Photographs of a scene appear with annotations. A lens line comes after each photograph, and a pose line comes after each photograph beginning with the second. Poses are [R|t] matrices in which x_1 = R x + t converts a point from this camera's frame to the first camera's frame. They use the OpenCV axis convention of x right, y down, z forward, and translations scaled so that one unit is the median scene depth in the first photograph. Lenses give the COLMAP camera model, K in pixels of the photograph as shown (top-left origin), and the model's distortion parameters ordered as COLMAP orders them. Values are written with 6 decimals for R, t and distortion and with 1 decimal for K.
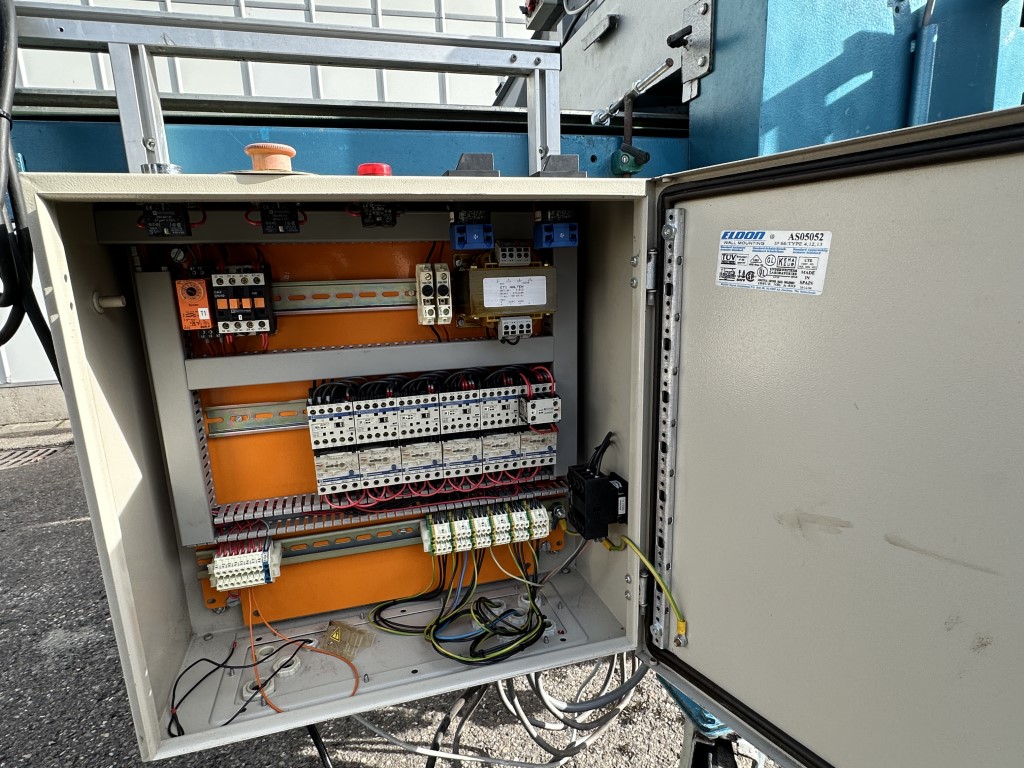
lens RADIAL K [[553.8, 0, 503.4], [0, 553.8, 391.4], [0, 0, 1]] dist [0.007691, -0.002991]
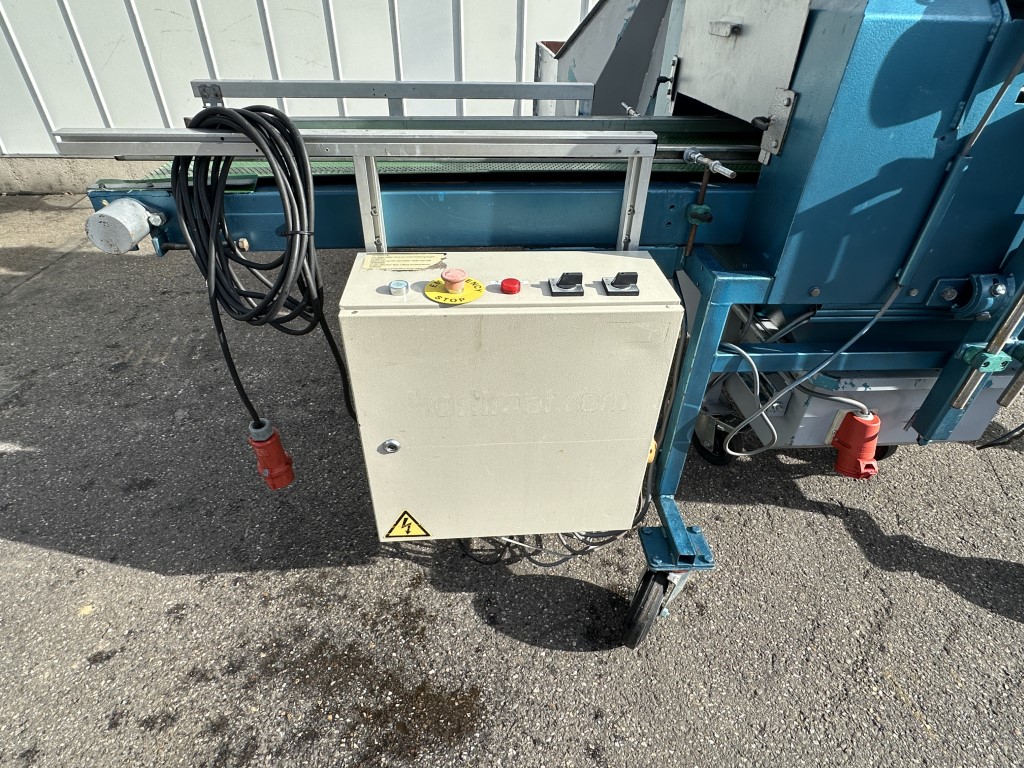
lens RADIAL K [[553.8, 0, 509.1], [0, 553.8, 390.3], [0, 0, 1]] dist [0.007691, -0.002991]
pose [[0.977571, 0.167313, -0.127908, 0.026422], [-0.099679, 0.902582, 0.418820, -0.600901], [0.185522, -0.396677, 0.899016, -0.489198]]
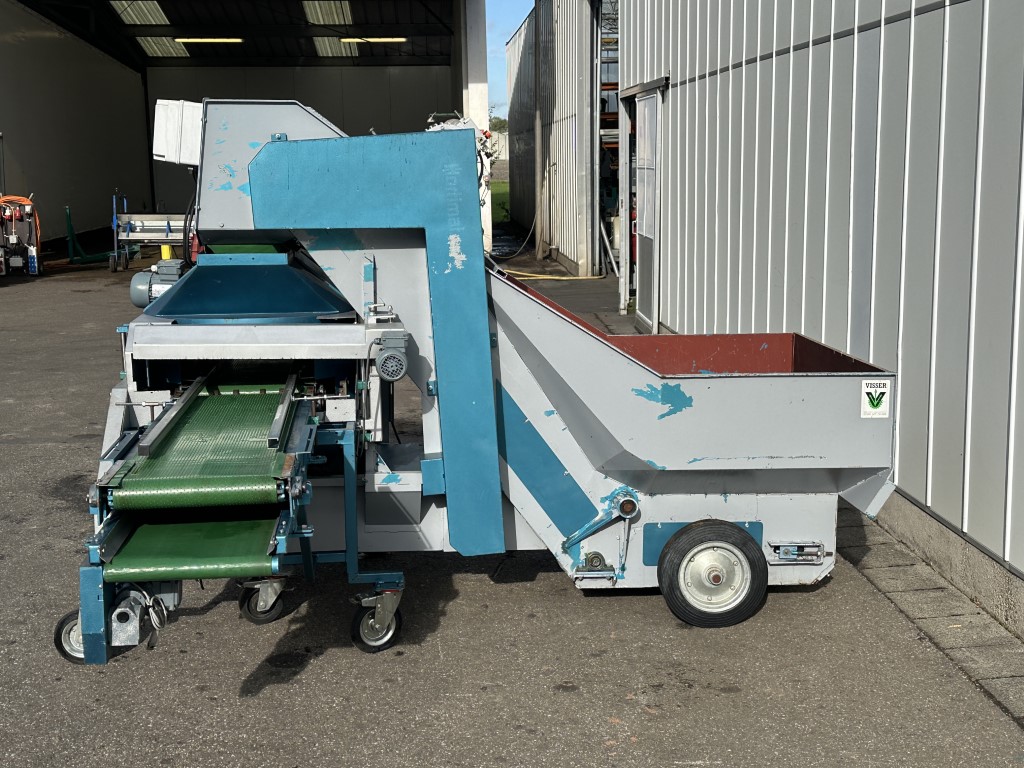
lens RADIAL K [[1331.6, 0, 509.6], [0, 1331.6, 379.7], [0, 0, 1]] dist [0.089515, 0.000000]
pose [[-0.182315, 0.202574, -0.962146, 8.033528], [-0.187164, 0.953504, 0.236220, -2.699566], [0.965262, 0.223145, -0.135924, 4.117271]]
